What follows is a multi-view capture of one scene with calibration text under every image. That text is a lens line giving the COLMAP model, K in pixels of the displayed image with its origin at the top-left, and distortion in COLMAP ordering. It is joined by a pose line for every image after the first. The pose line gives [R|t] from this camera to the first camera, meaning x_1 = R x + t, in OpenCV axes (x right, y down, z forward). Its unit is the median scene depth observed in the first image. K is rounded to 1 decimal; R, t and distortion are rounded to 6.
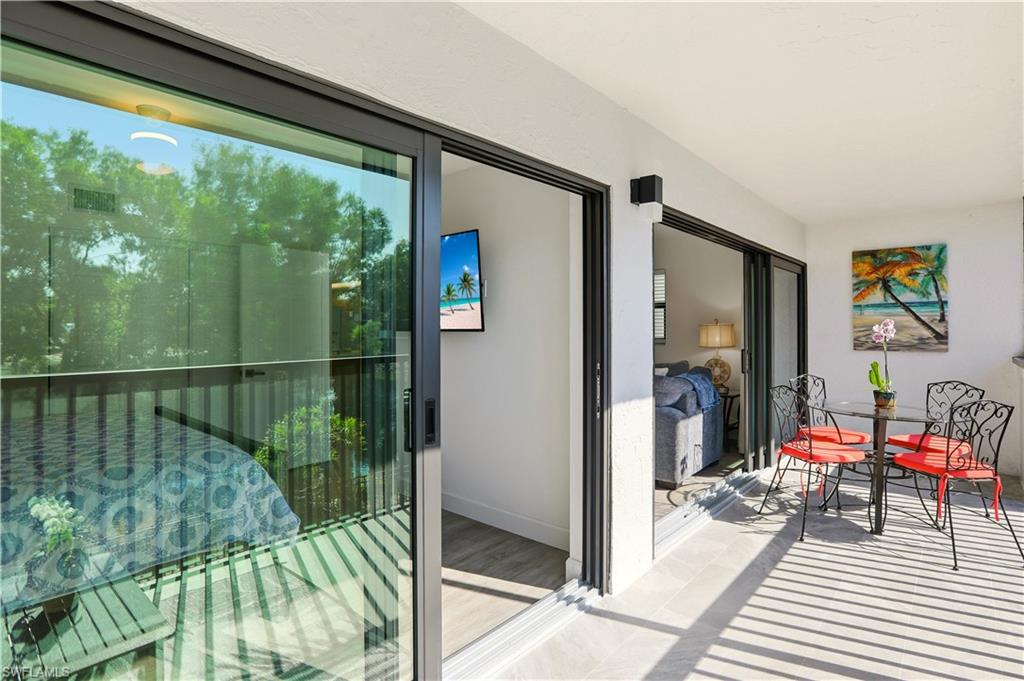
lens RADIAL K [[514.2, 0, 509.6], [0, 514.2, 322.4], [0, 0, 1]] dist [-0.000616, -0.000003]
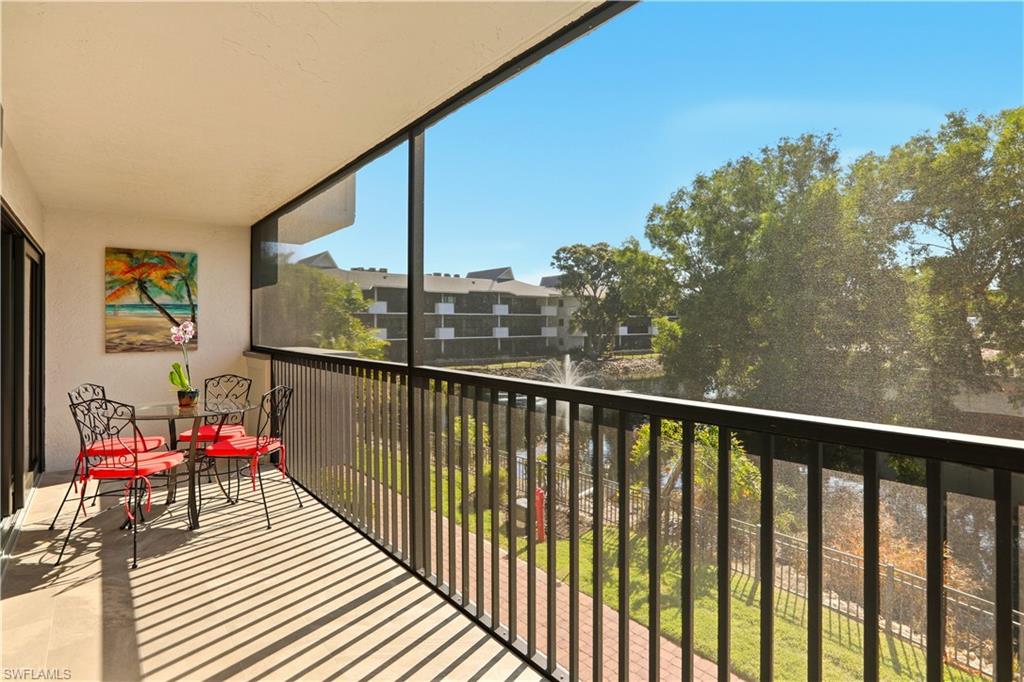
lens RADIAL K [[514.2, 0, 509.6], [0, 514.2, 322.9], [0, 0, 1]] dist [-0.000616, -0.000003]
pose [[0.172014, 0.003296, 0.985089, -0.135799], [-0.005283, 0.999983, -0.002424, -0.002735], [-0.985080, -0.004787, 0.172029, 0.134804]]
